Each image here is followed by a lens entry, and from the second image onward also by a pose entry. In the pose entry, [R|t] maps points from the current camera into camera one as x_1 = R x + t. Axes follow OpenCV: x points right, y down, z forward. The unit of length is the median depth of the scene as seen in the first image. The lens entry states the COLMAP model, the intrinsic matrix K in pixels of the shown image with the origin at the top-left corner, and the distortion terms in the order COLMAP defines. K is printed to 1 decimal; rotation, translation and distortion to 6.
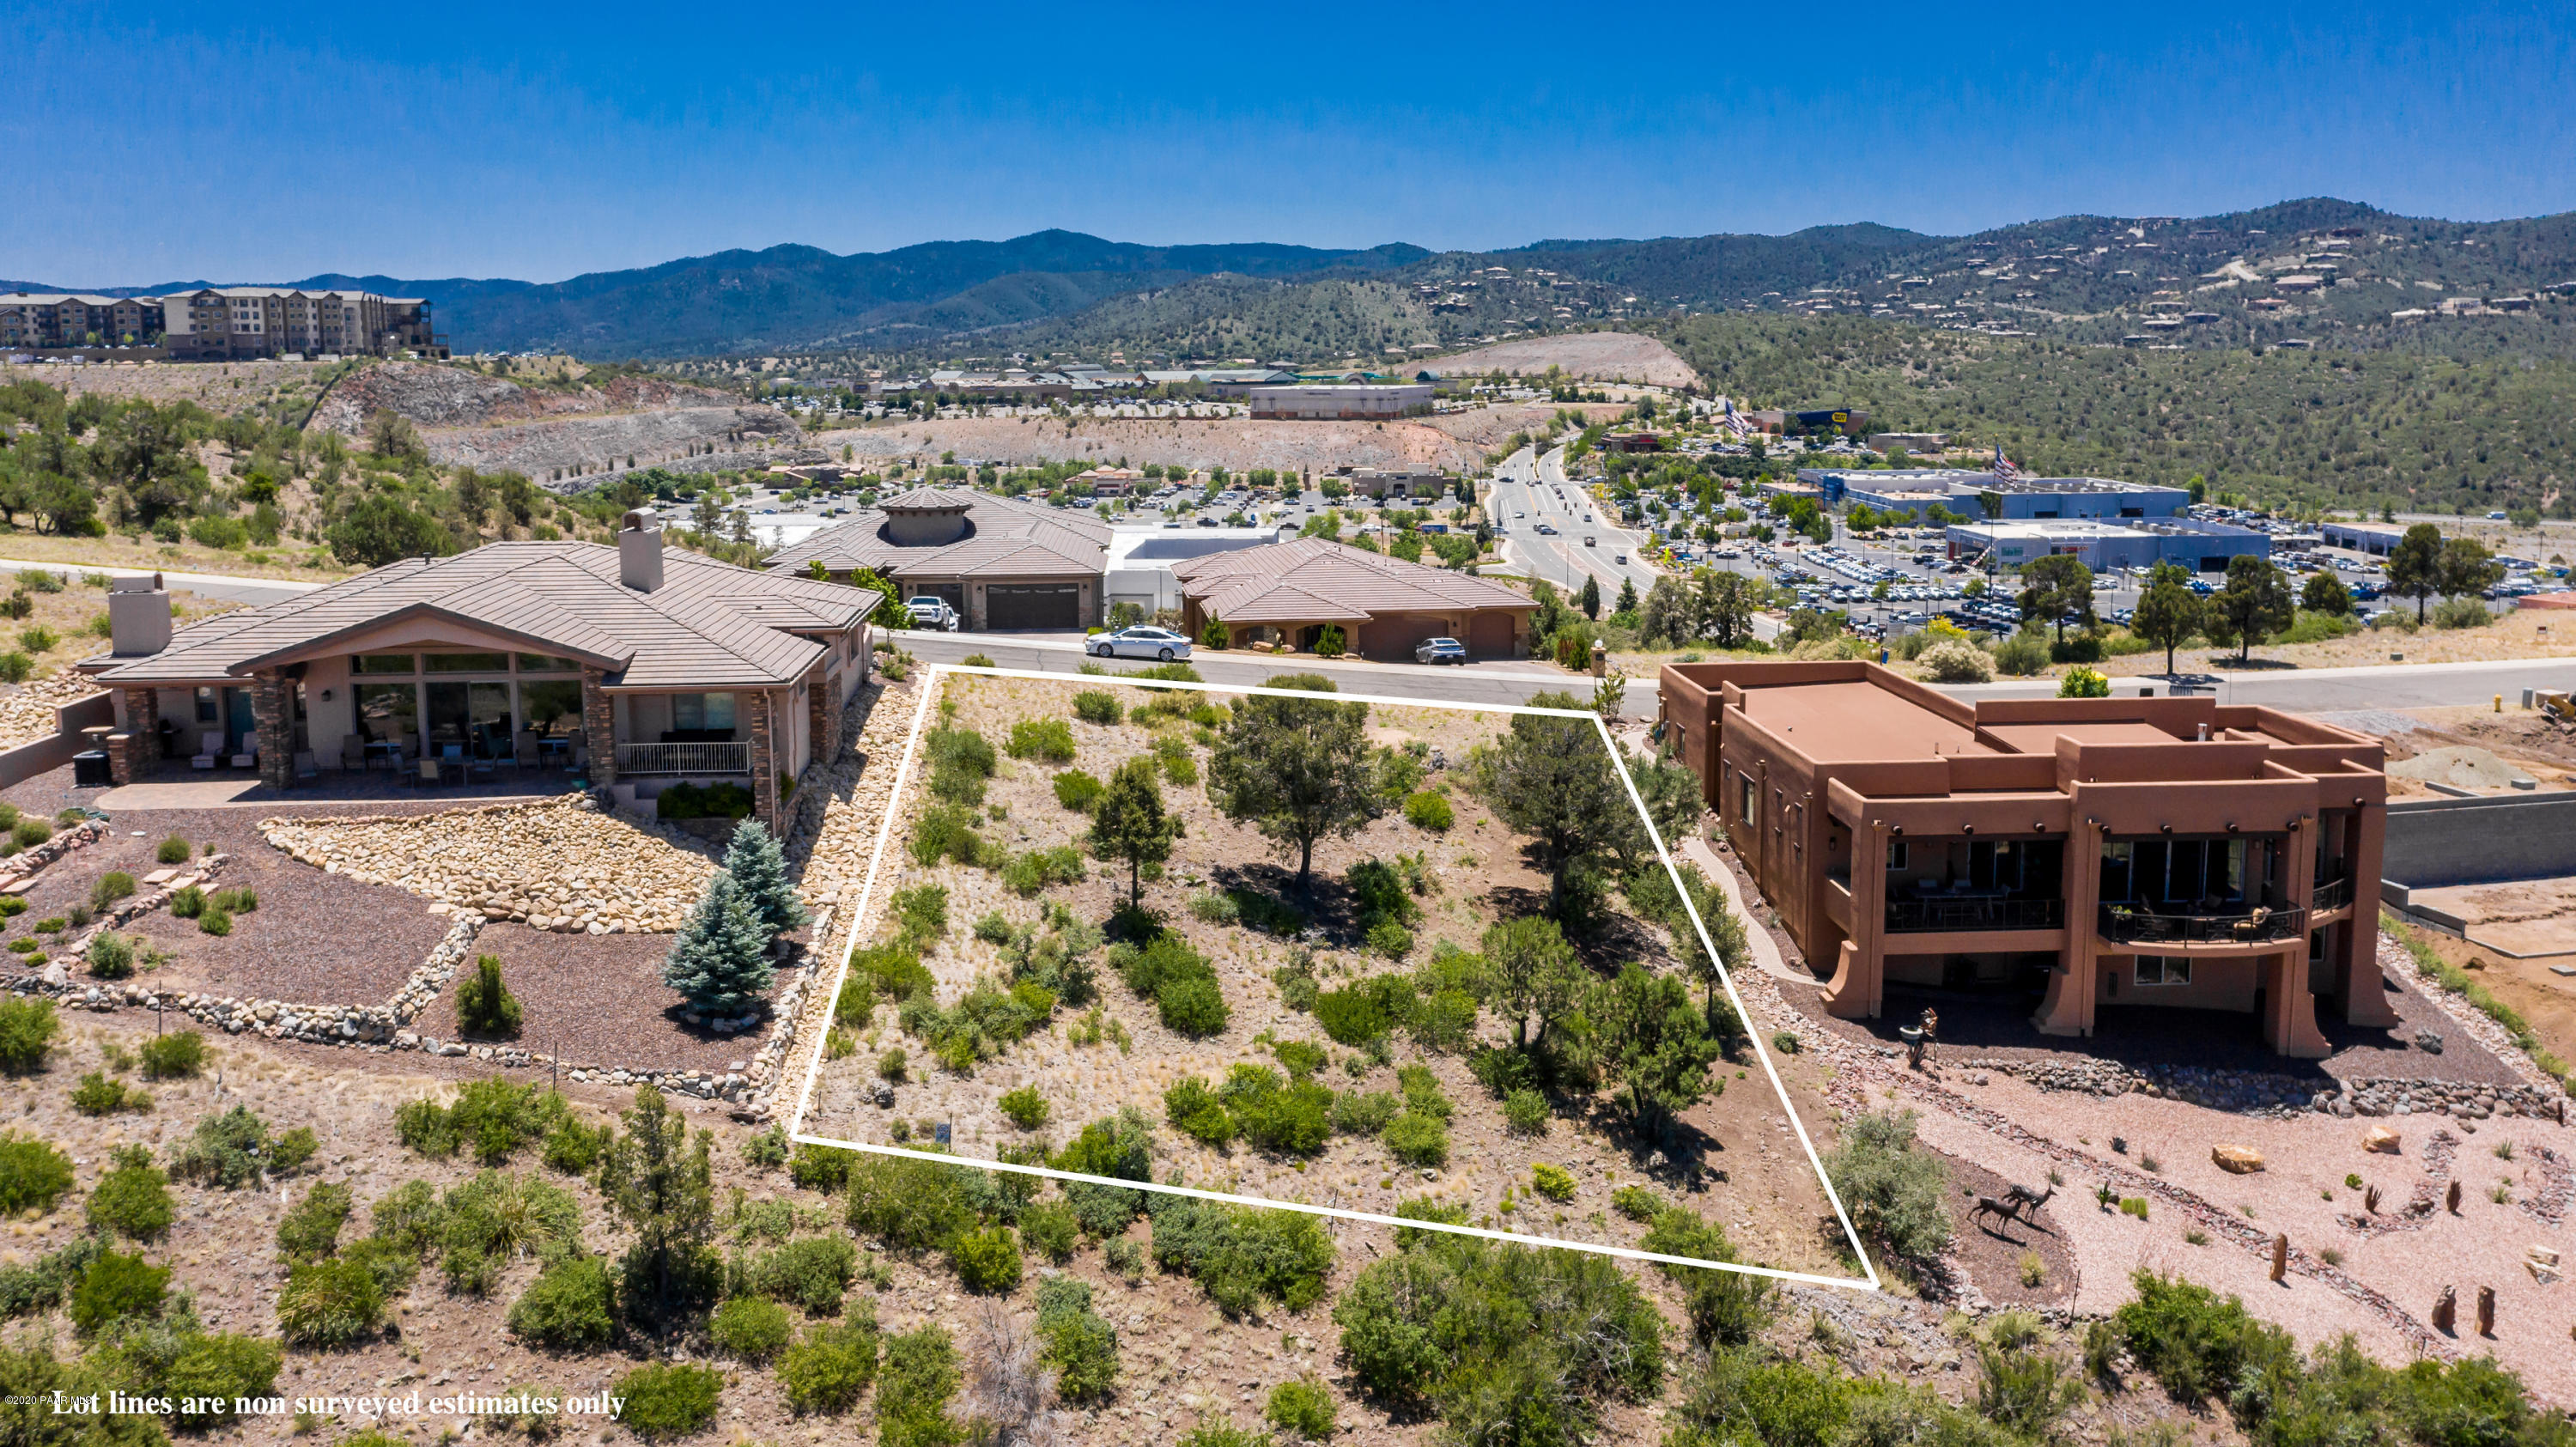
lens RADIAL K [[2106.0, 0, 1293.2], [0, 2106.0, 761.0], [0, 0, 1]] dist [-0.011685, 0.066736]
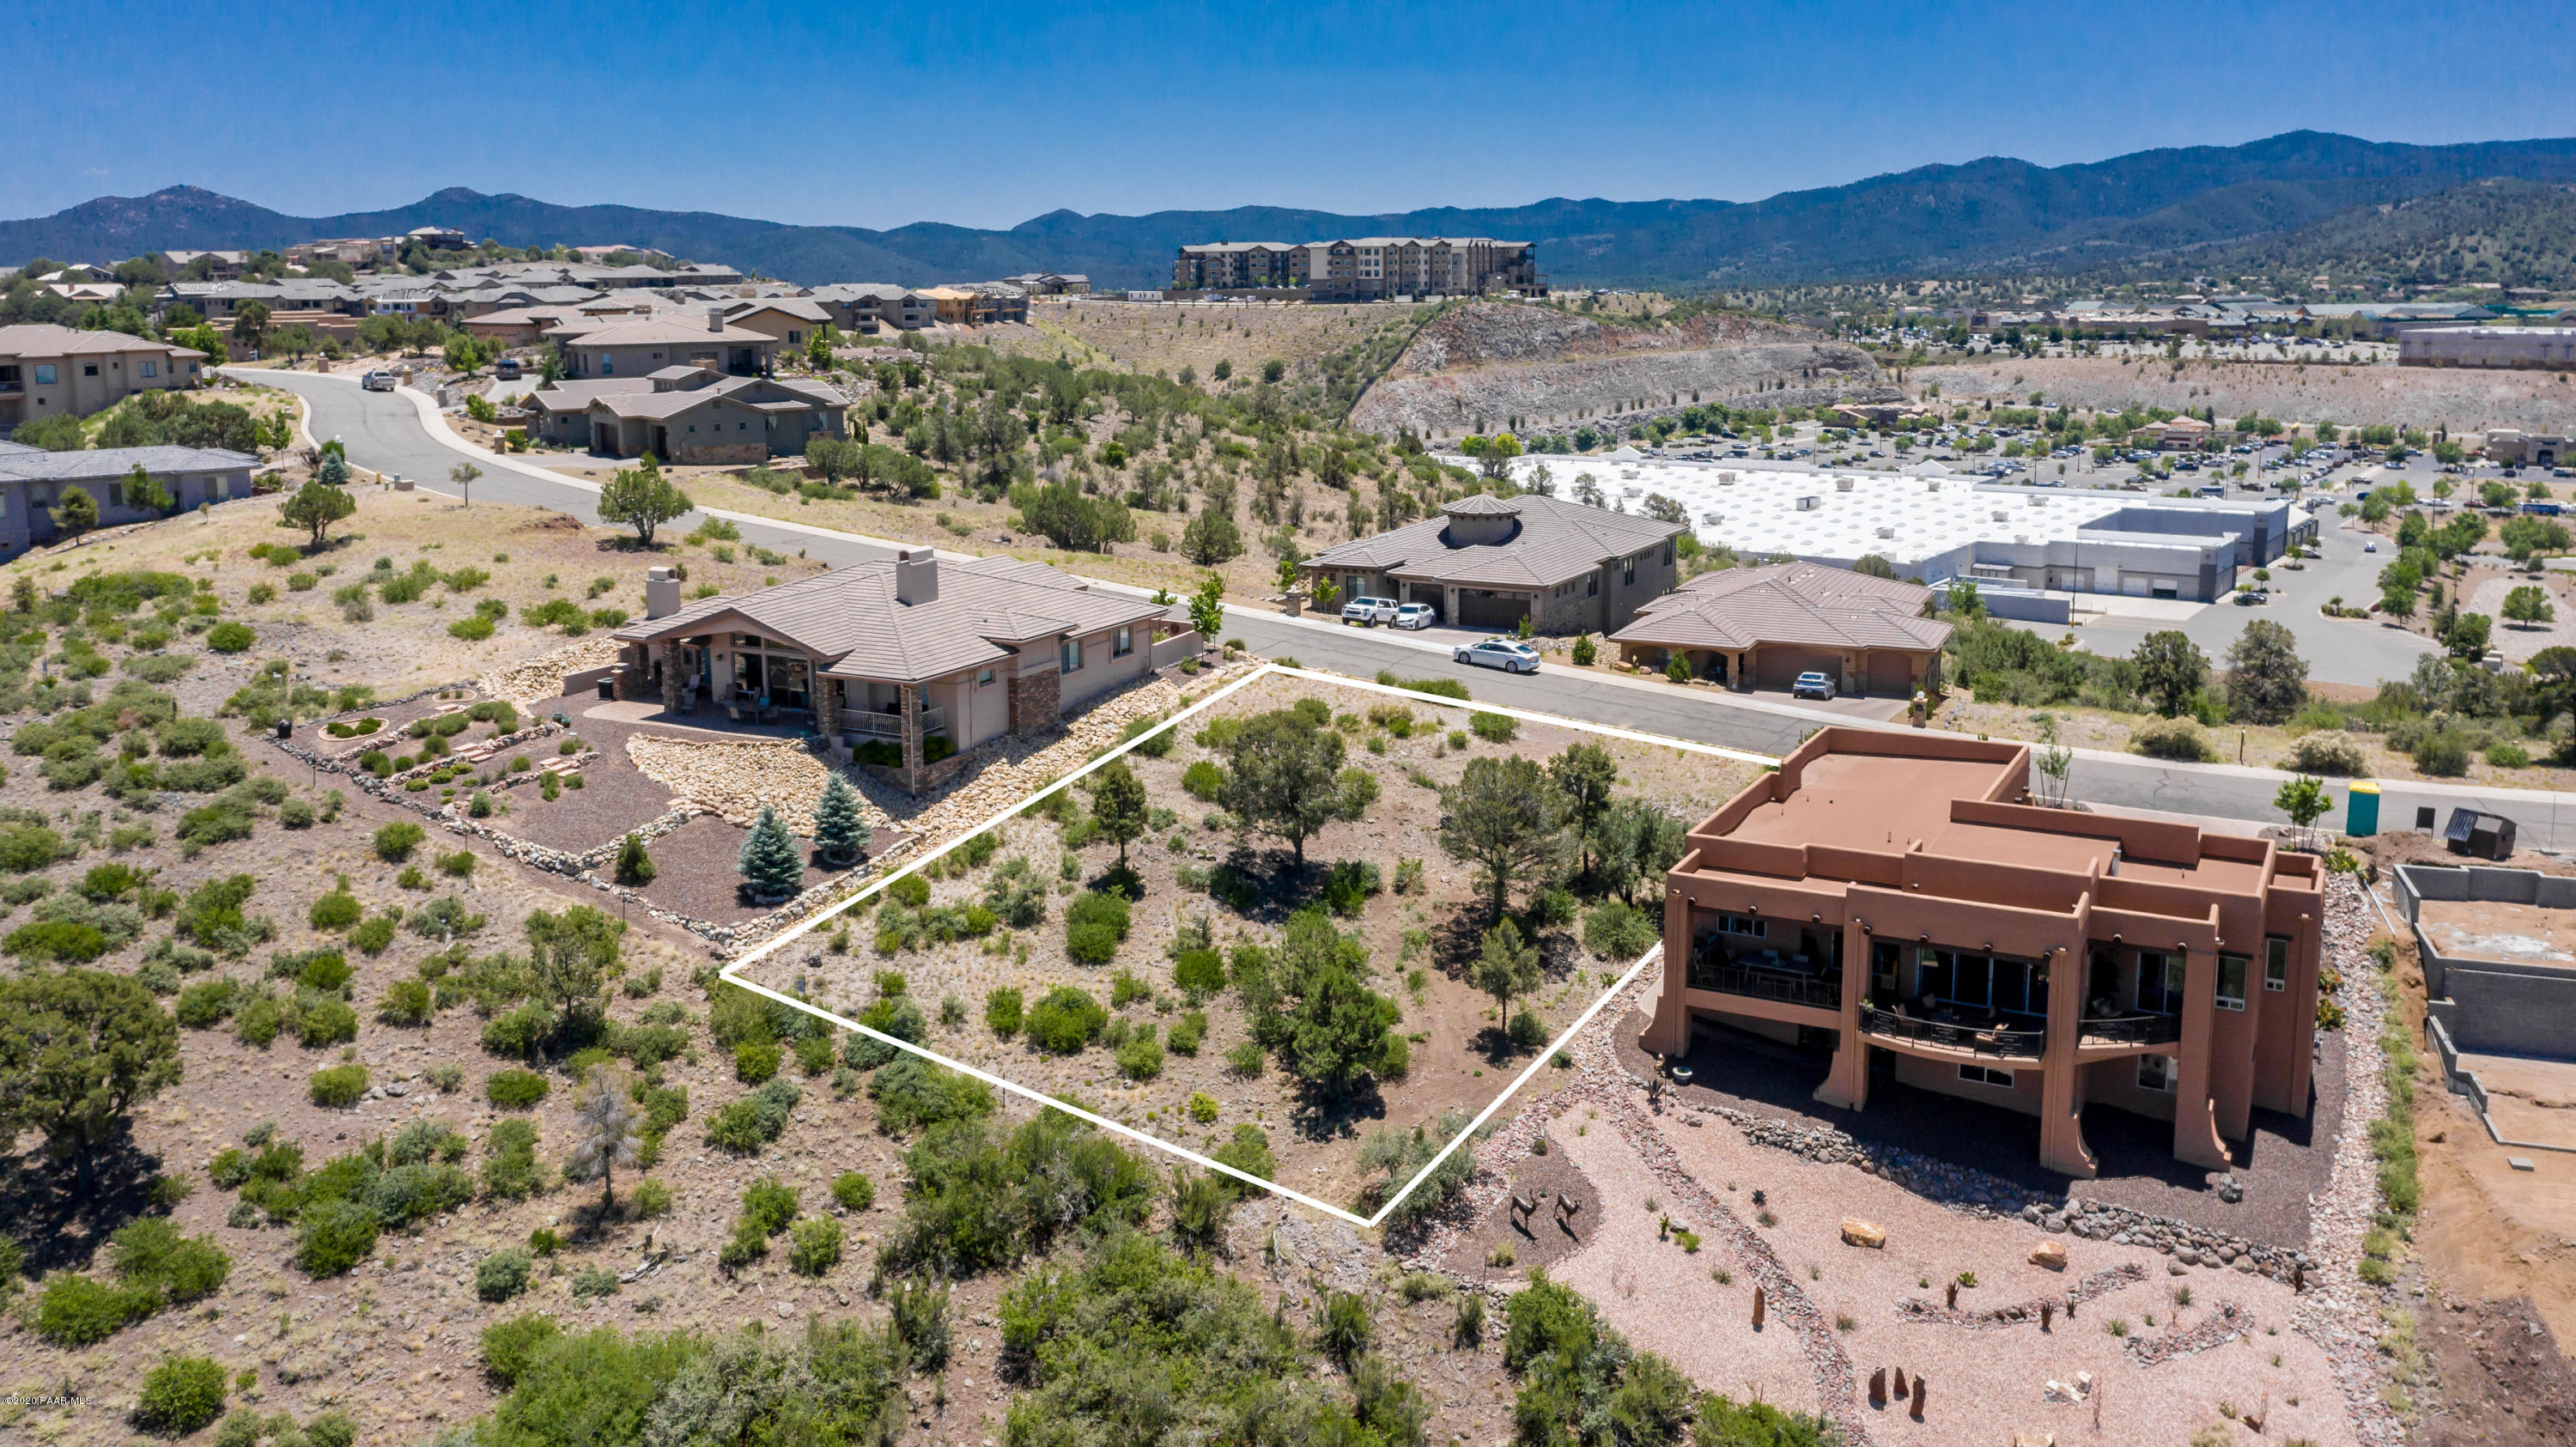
lens RADIAL K [[2170.3, 0, 1288.0], [0, 2170.3, 723.5], [0, 0, 1]] dist [-0.005036, 0.065993]
pose [[0.841171, 0.114048, -0.528607, 0.114540], [-0.102579, 0.993412, 0.051097, -0.016344], [0.530951, 0.011243, 0.847328, -0.022295]]
